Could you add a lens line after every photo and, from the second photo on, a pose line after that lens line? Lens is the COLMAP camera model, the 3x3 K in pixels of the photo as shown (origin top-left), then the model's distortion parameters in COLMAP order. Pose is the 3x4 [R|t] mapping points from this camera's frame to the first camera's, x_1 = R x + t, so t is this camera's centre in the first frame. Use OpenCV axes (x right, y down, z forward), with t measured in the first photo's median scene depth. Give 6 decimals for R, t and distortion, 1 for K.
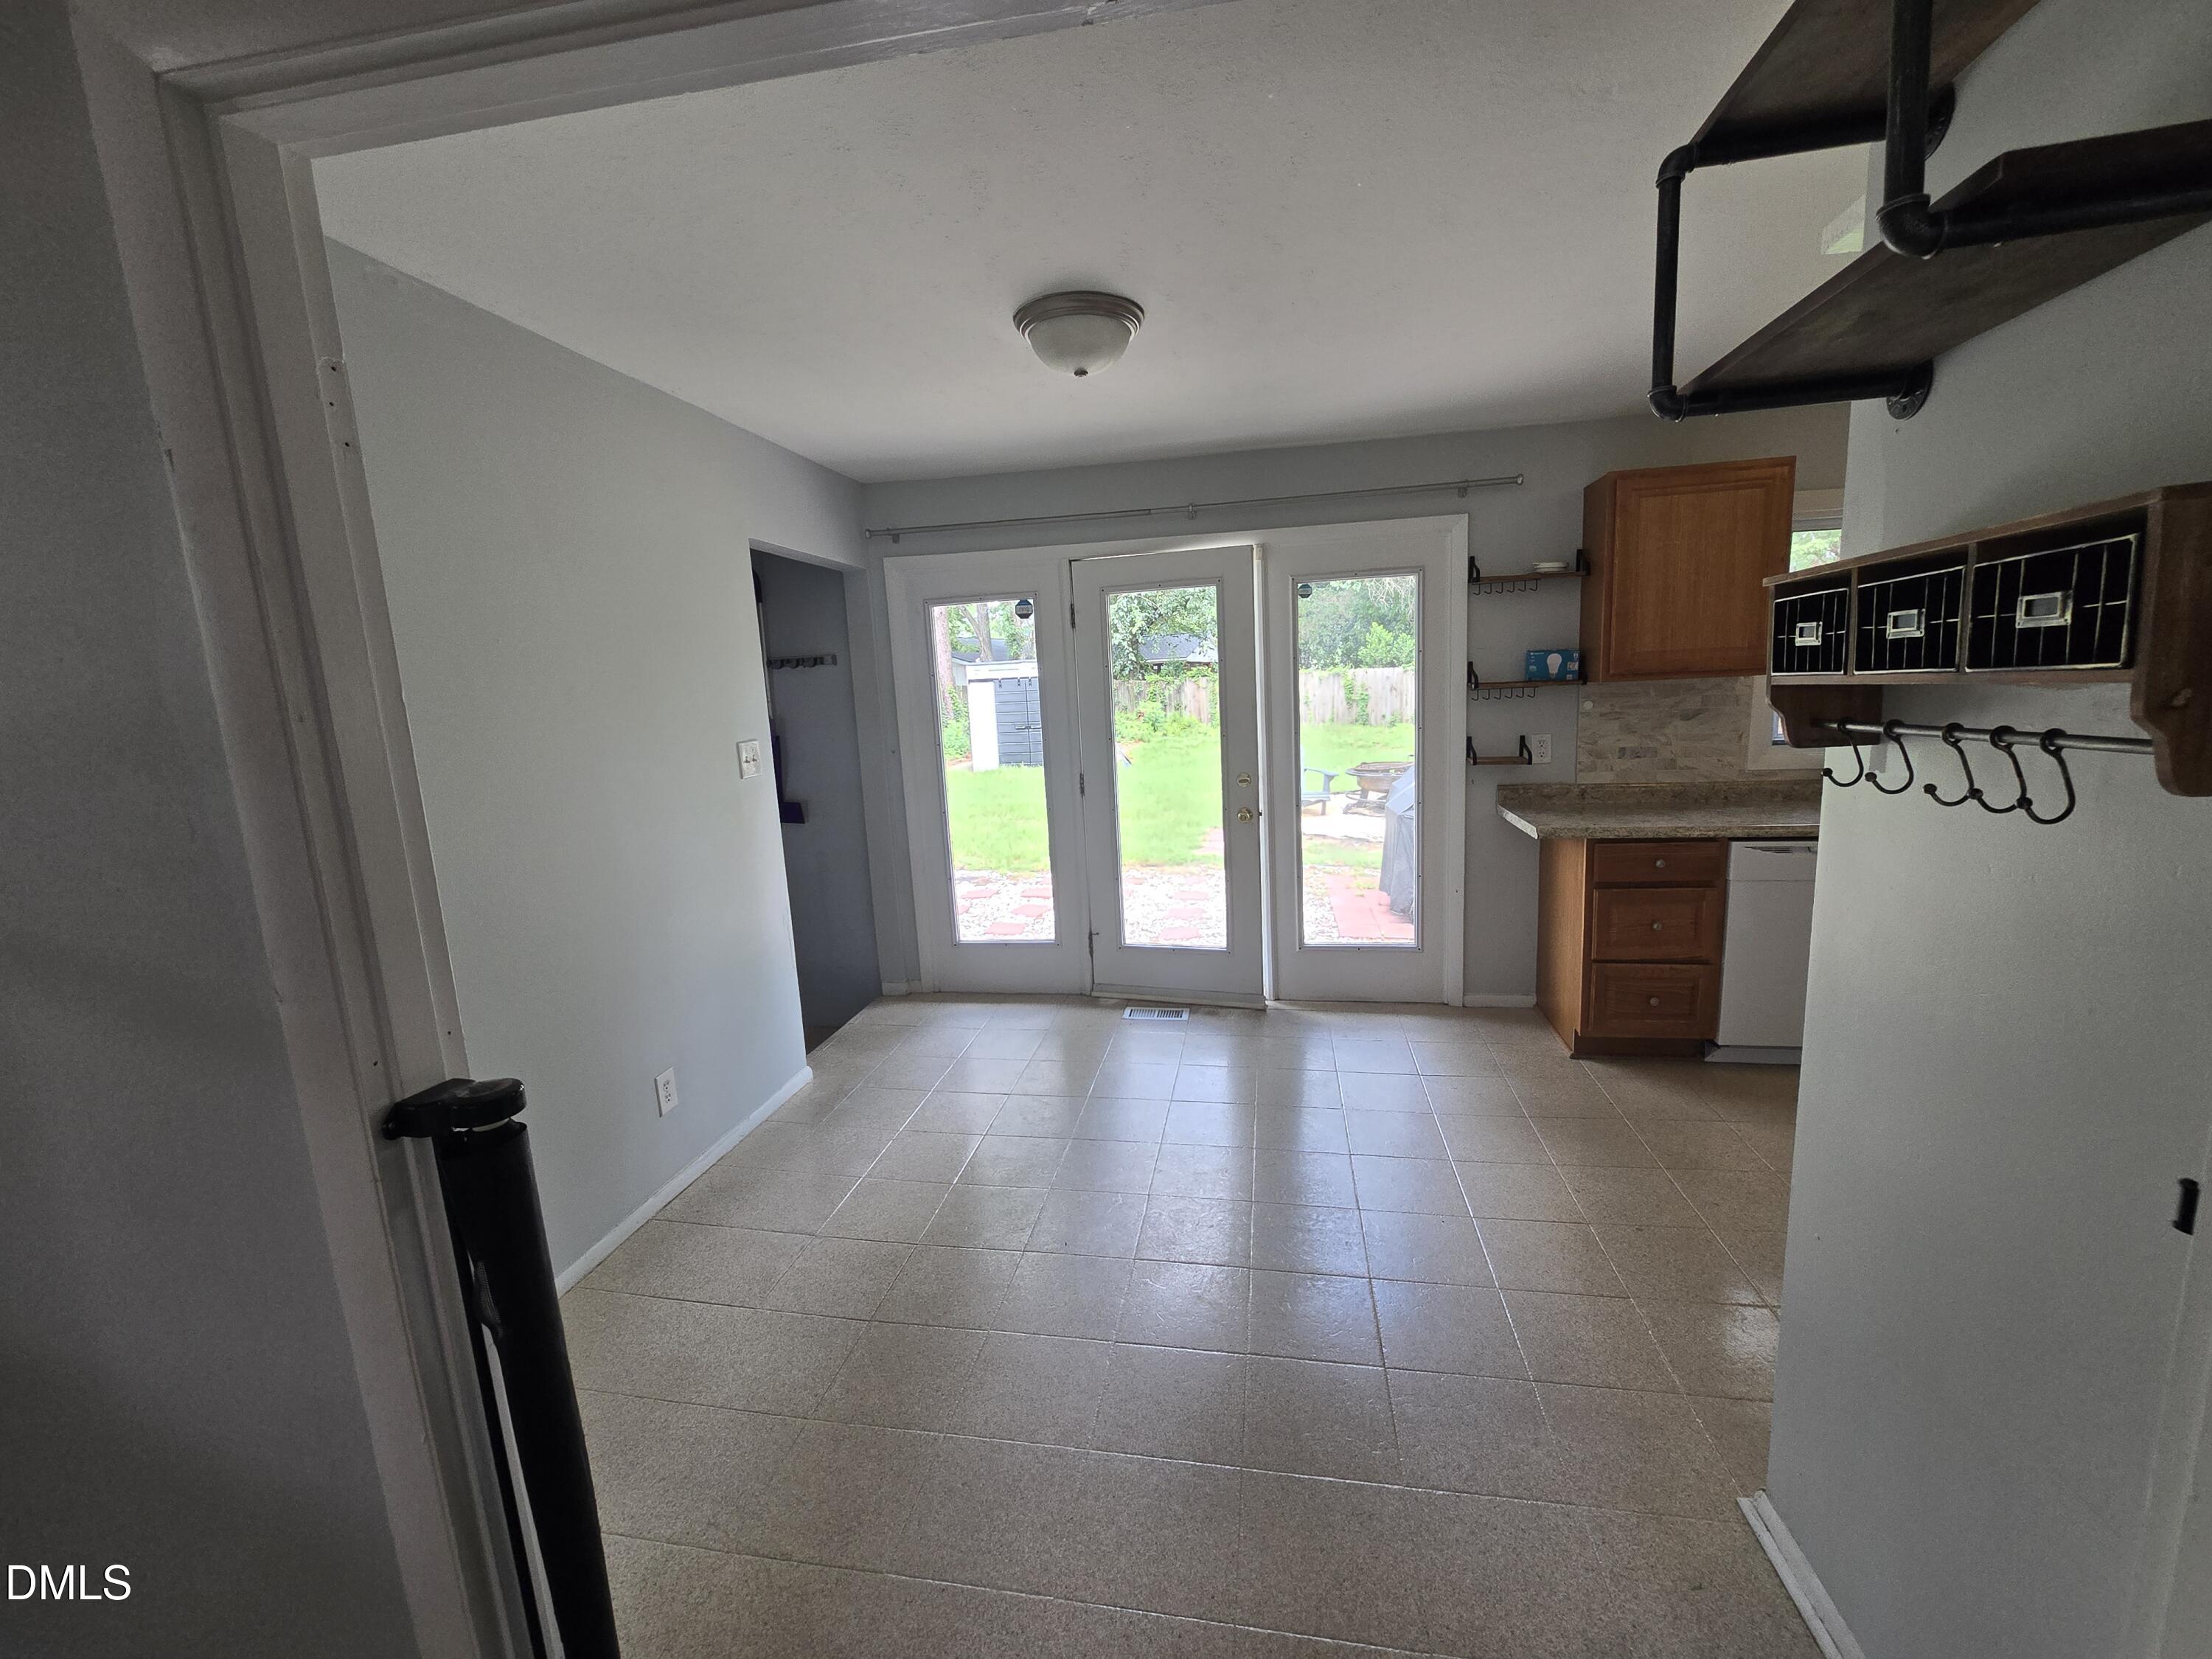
lens RADIAL K [[910.2, 0, 1102.3], [0, 910.2, 840.0], [0, 0, 1]] dist [-0.006152, 0.001423]
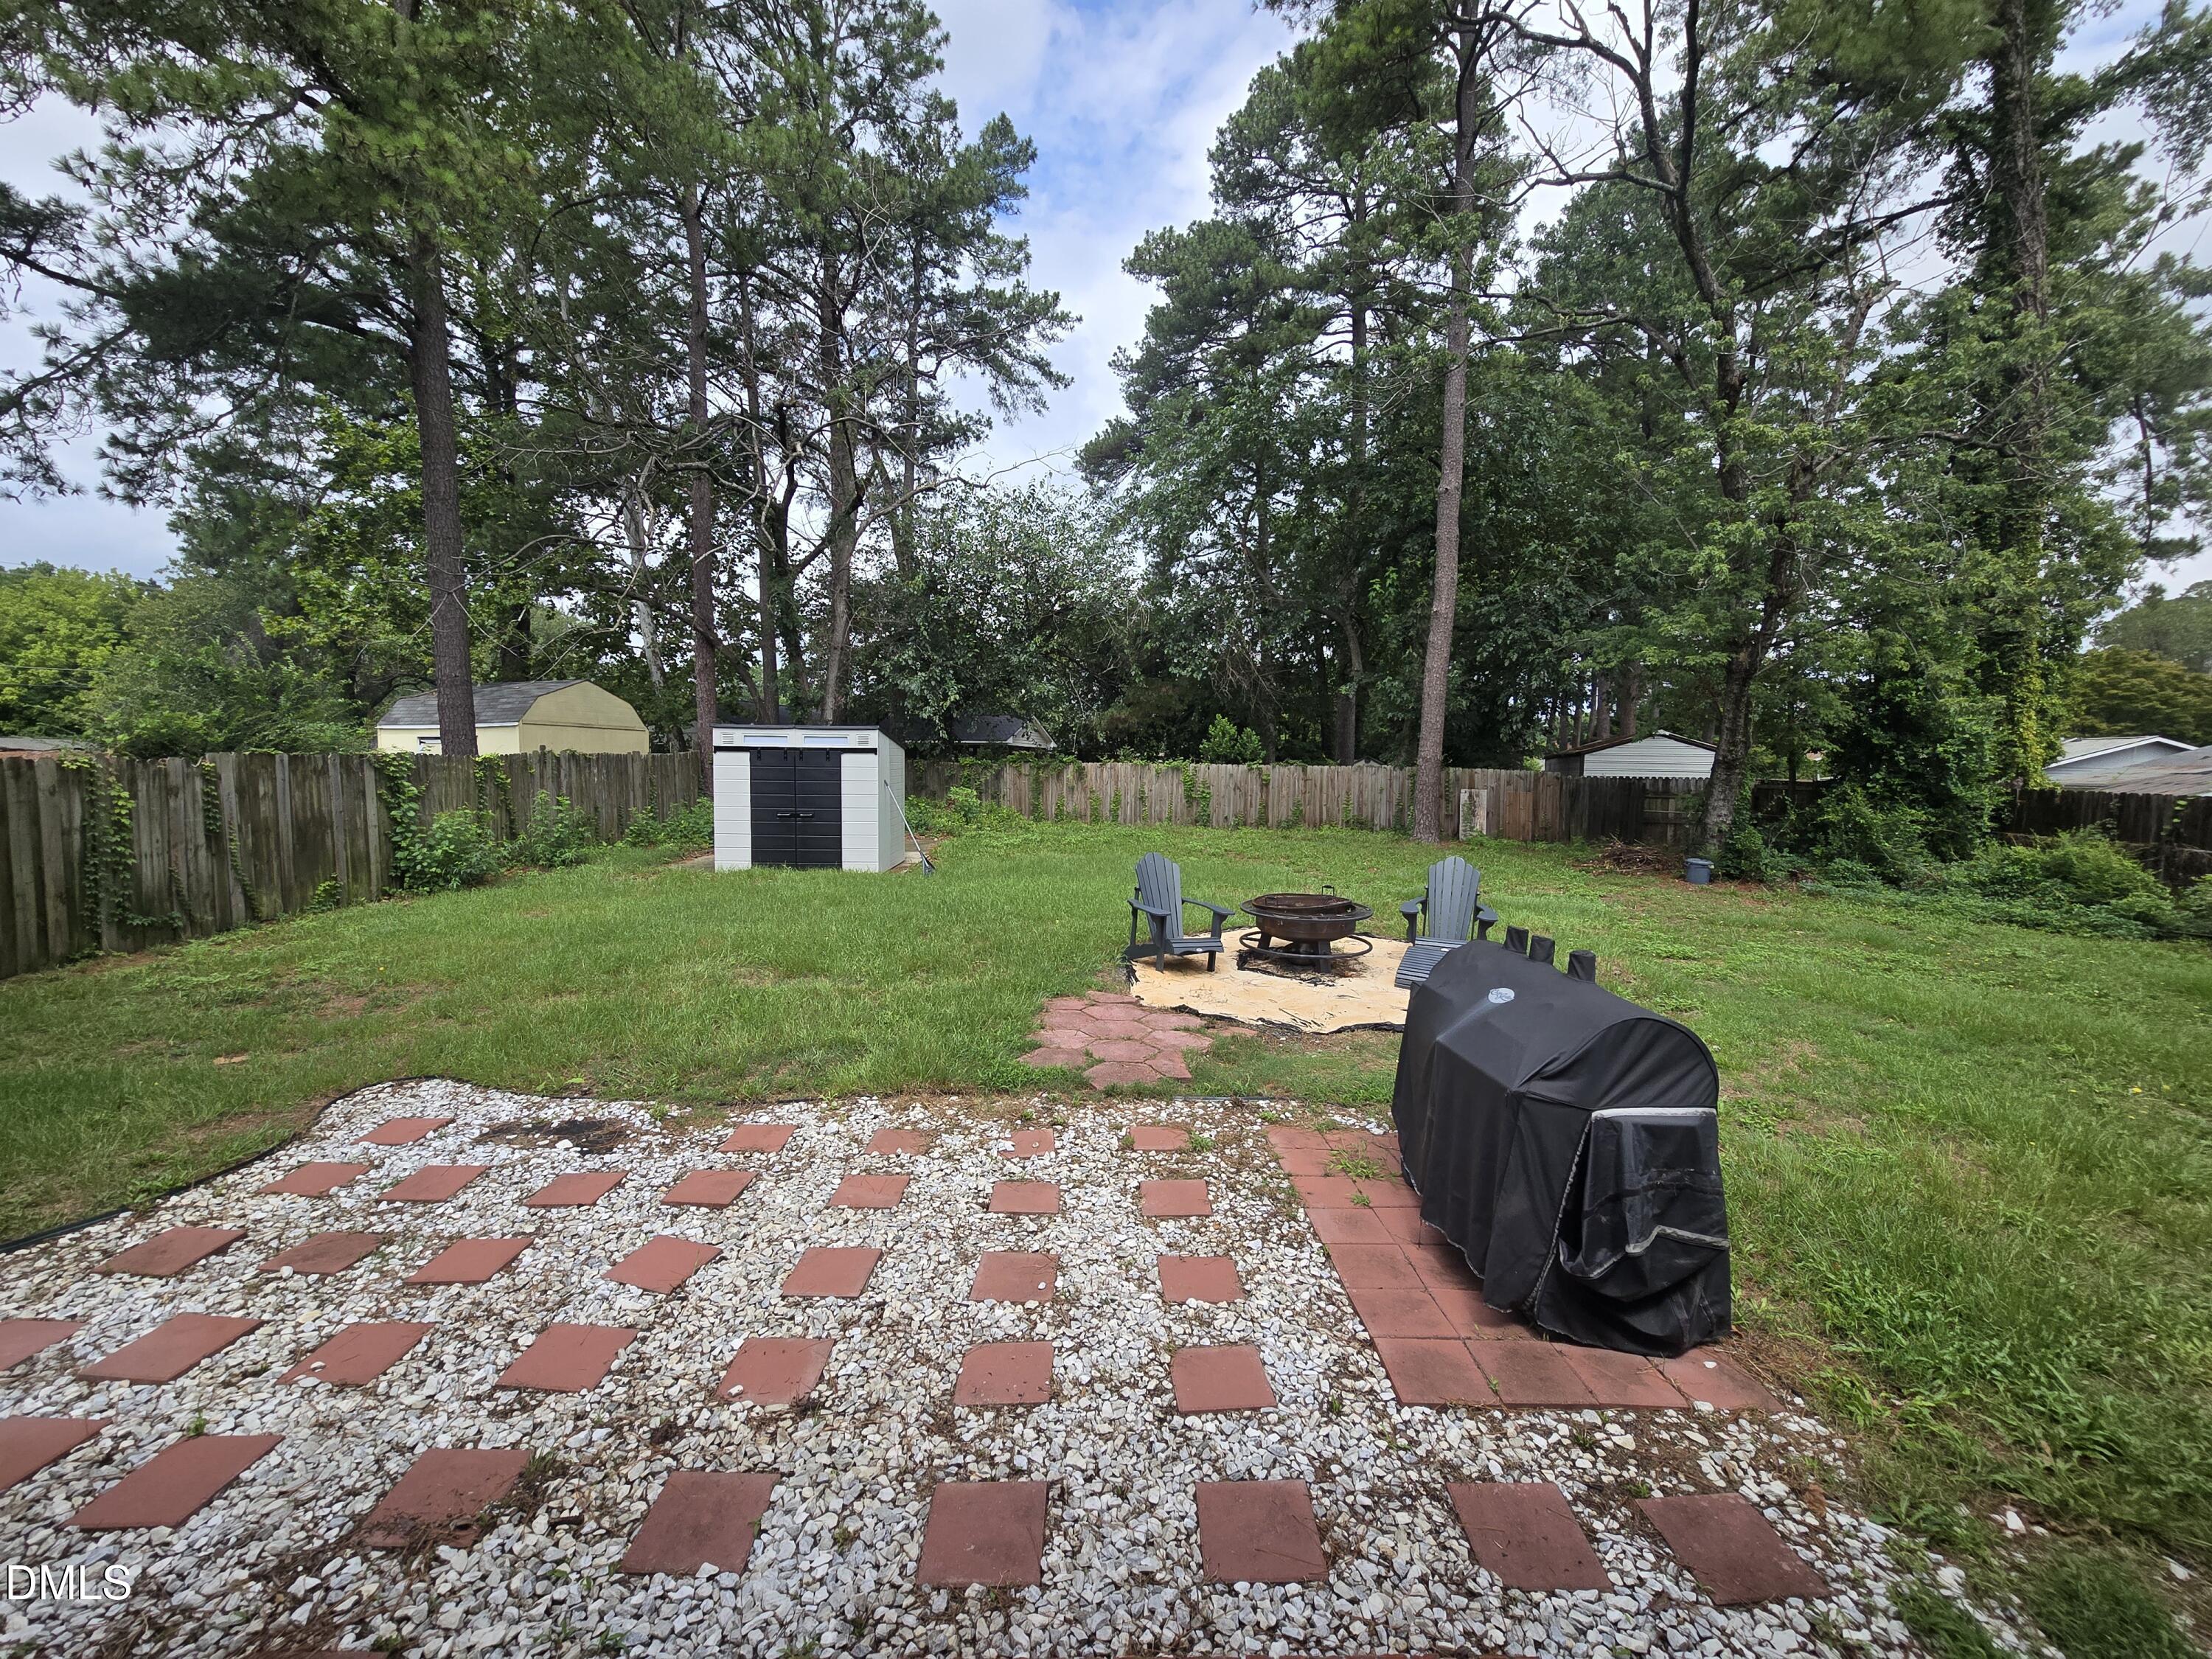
lens RADIAL K [[910.2, 0, 1107.8], [0, 910.2, 827.9], [0, 0, 1]] dist [-0.006152, 0.001423]
pose [[0.976992, 0.044395, 0.208602, 0.009121], [-0.022003, 0.993857, -0.108463, -0.026417], [-0.212136, 0.101378, 0.971967, 0.155657]]
